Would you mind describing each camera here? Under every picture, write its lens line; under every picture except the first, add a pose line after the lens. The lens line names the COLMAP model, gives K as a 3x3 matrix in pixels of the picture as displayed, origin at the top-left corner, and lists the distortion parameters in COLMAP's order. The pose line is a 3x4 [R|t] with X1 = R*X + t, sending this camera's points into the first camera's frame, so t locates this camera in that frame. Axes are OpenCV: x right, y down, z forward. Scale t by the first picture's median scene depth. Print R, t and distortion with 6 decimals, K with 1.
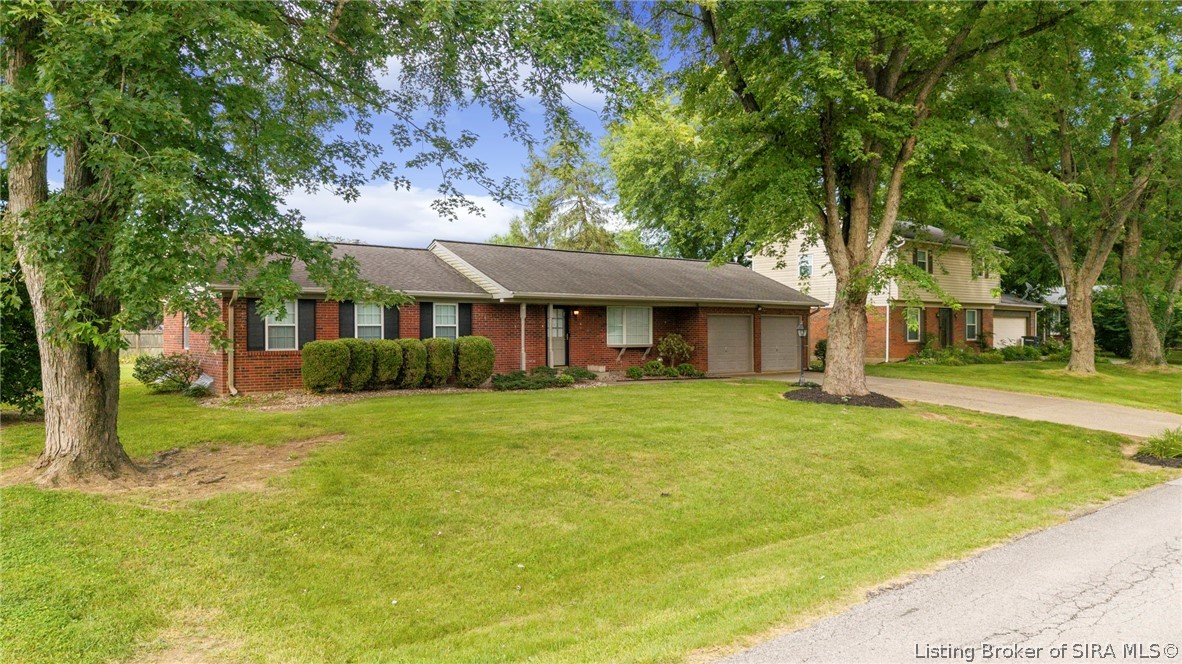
lens RADIAL K [[795.8, 0, 591.0], [0, 795.8, 332.0], [0, 0, 1]] dist [0.031415, -0.044336]
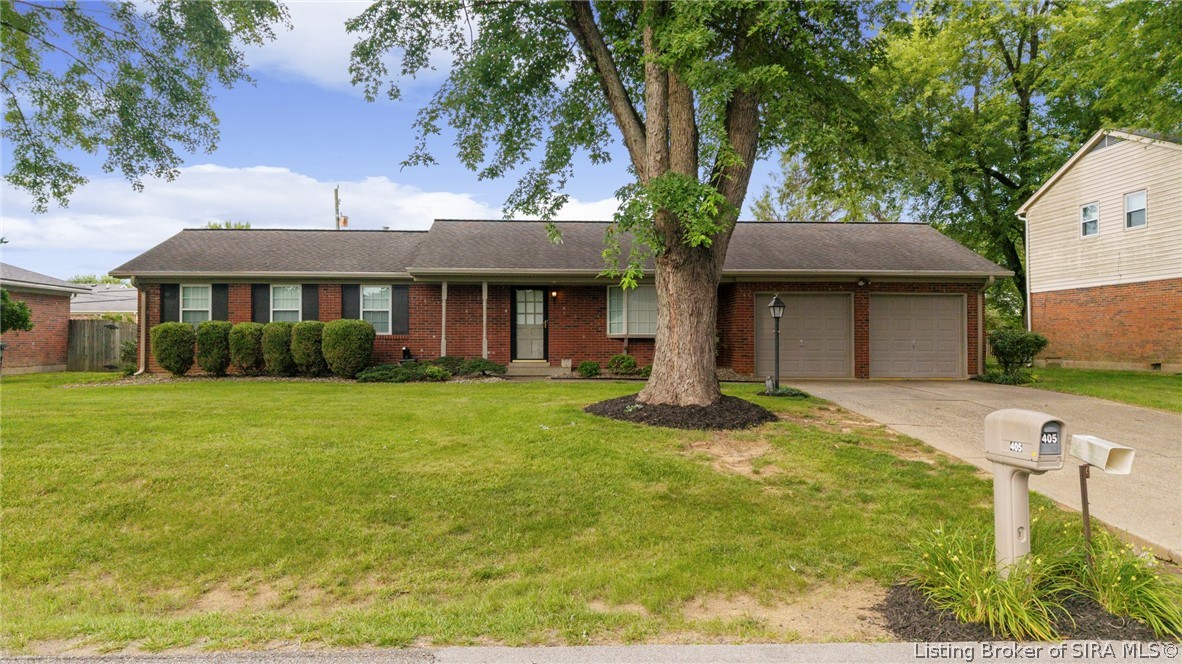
lens RADIAL K [[795.8, 0, 591.0], [0, 795.8, 332.0], [0, 0, 1]] dist [0.031415, -0.044336]
pose [[0.805857, -0.004551, -0.592092, 0.534988], [-0.003686, 0.999913, -0.012702, 0.026586], [0.592098, 0.012418, 0.805770, 0.397397]]
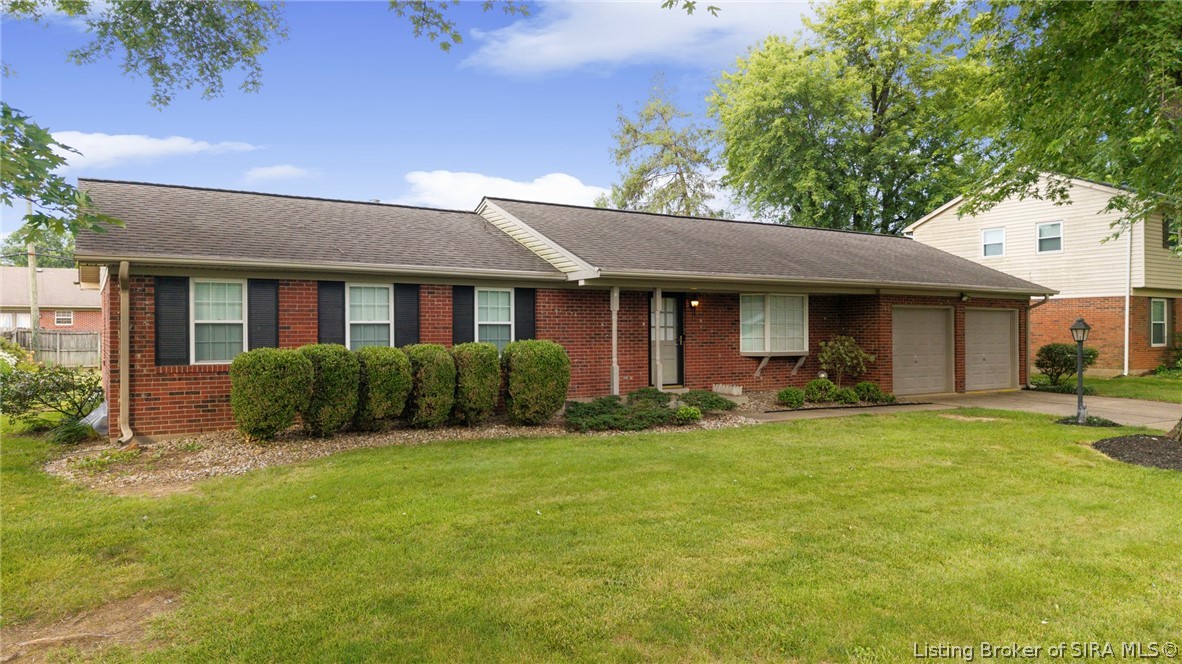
lens RADIAL K [[795.8, 0, 591.0], [0, 795.8, 332.0], [0, 0, 1]] dist [0.031415, -0.044336]
pose [[0.994395, 0.000479, -0.105728, -0.036844], [-0.000406, 1.000000, 0.000714, -0.001335], [0.105728, -0.000667, 0.994395, 0.361629]]
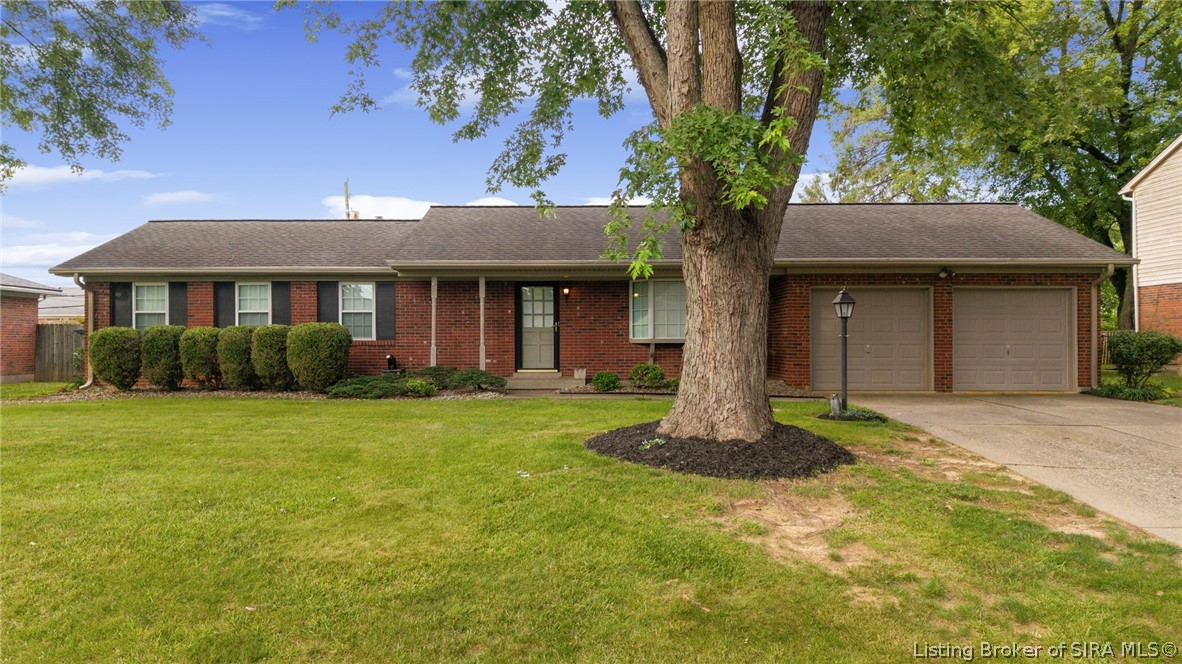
lens RADIAL K [[815.0, 0, 581.1], [0, 815.0, 345.0], [0, 0, 1]] dist [0.004402, -0.001770]
pose [[0.771049, 0.000906, -0.636775, 0.471103], [-0.000025, 0.999999, 0.001393, 0.022486], [0.636776, -0.001058, 0.771048, 0.510407]]
